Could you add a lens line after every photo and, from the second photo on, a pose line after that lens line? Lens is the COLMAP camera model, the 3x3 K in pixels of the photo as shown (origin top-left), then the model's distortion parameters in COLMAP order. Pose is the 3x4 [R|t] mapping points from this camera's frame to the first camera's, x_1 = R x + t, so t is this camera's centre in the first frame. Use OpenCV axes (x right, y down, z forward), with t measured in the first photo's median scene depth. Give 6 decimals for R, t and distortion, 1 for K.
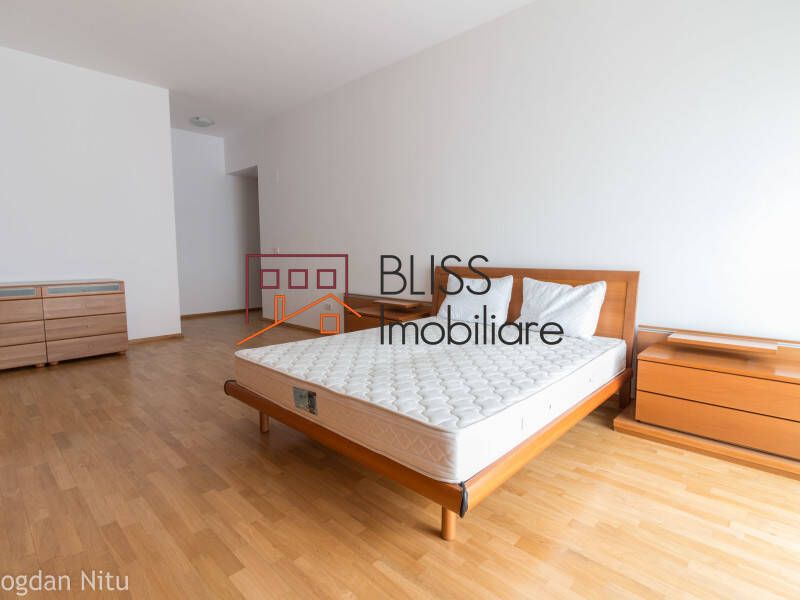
lens RADIAL K [[412.1, 0, 400.0], [0, 412.1, 300.0], [0, 0, 1]] dist [-0.001750, -0.000935]
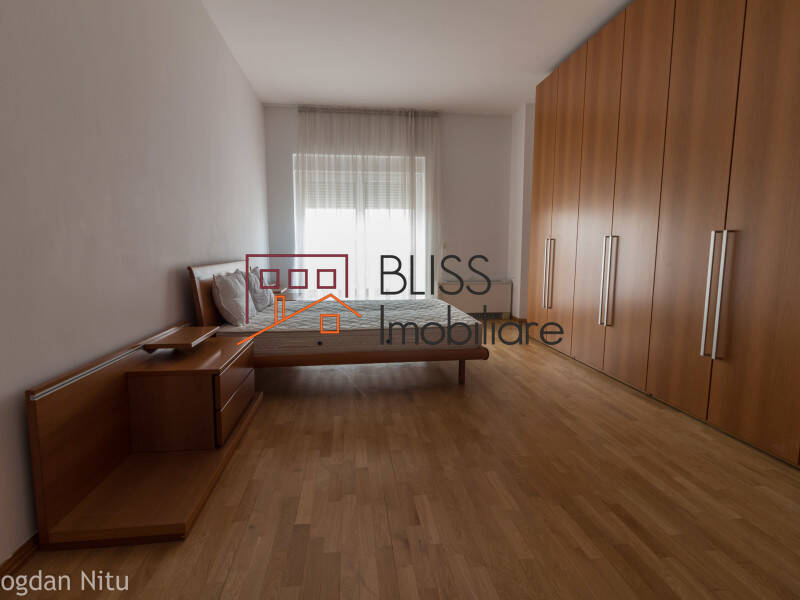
lens RADIAL K [[412.1, 0, 400.0], [0, 412.1, 300.0], [0, 0, 1]] dist [-0.001750, -0.000935]
pose [[-0.764373, -0.081365, 0.639620, -0.843497], [0.071177, 0.975295, 0.209124, -0.171042], [-0.640833, 0.205375, -0.739698, 1.706851]]
